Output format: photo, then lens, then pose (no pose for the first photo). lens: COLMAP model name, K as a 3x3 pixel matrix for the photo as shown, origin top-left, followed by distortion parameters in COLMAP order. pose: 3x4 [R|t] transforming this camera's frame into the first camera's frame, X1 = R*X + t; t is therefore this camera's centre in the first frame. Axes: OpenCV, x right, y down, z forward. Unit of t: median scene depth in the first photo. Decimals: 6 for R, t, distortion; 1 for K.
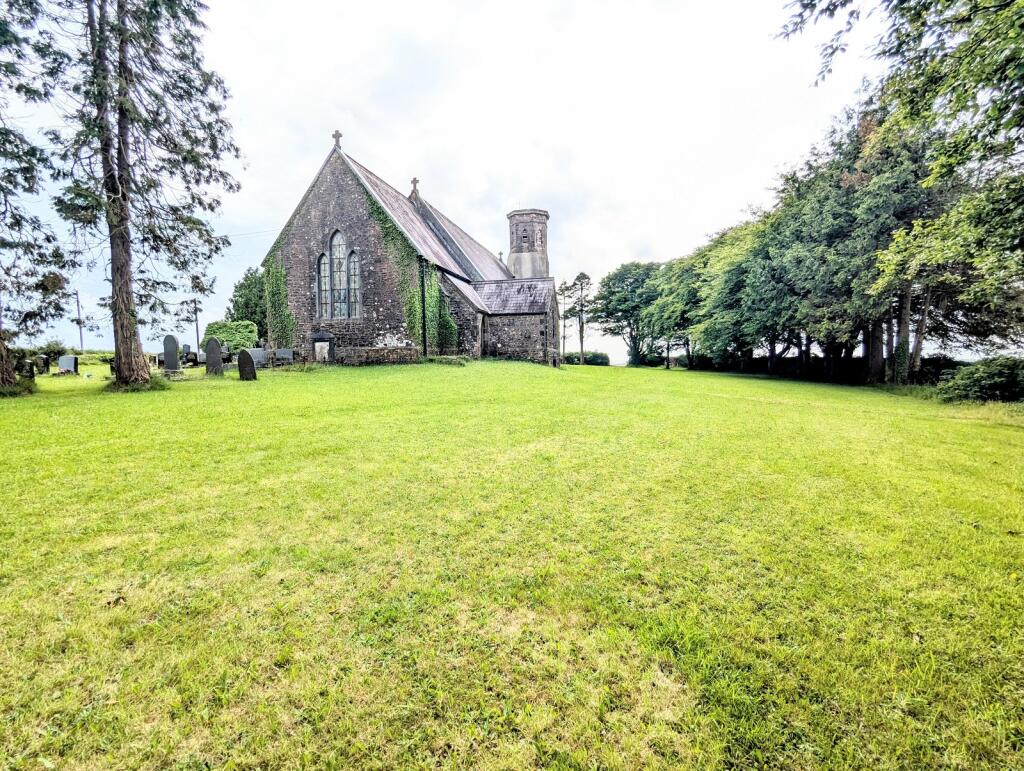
lens RADIAL K [[489.7, 0, 510.2], [0, 489.7, 387.1], [0, 0, 1]] dist [0.003072, -0.002332]
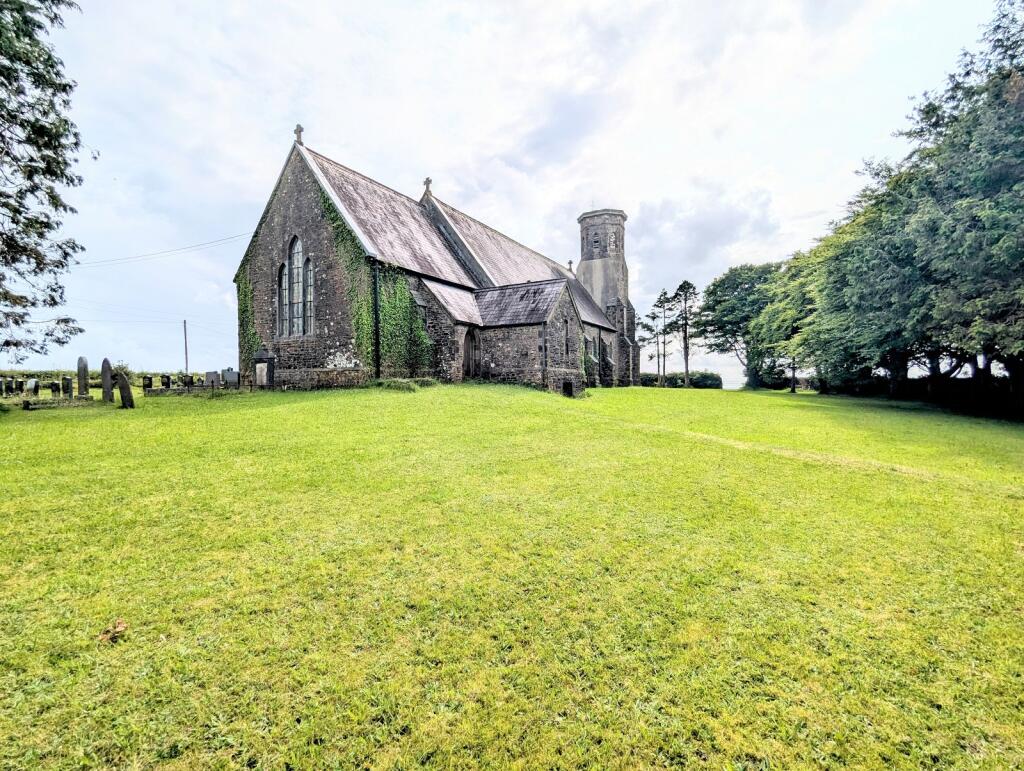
lens RADIAL K [[489.7, 0, 510.2], [0, 489.7, 387.1], [0, 0, 1]] dist [0.003072, -0.002332]
pose [[0.962727, 0.002779, -0.270460, 0.224140], [-0.014188, 0.999089, -0.040239, -0.017208], [0.270102, 0.042576, 0.961890, 0.237199]]
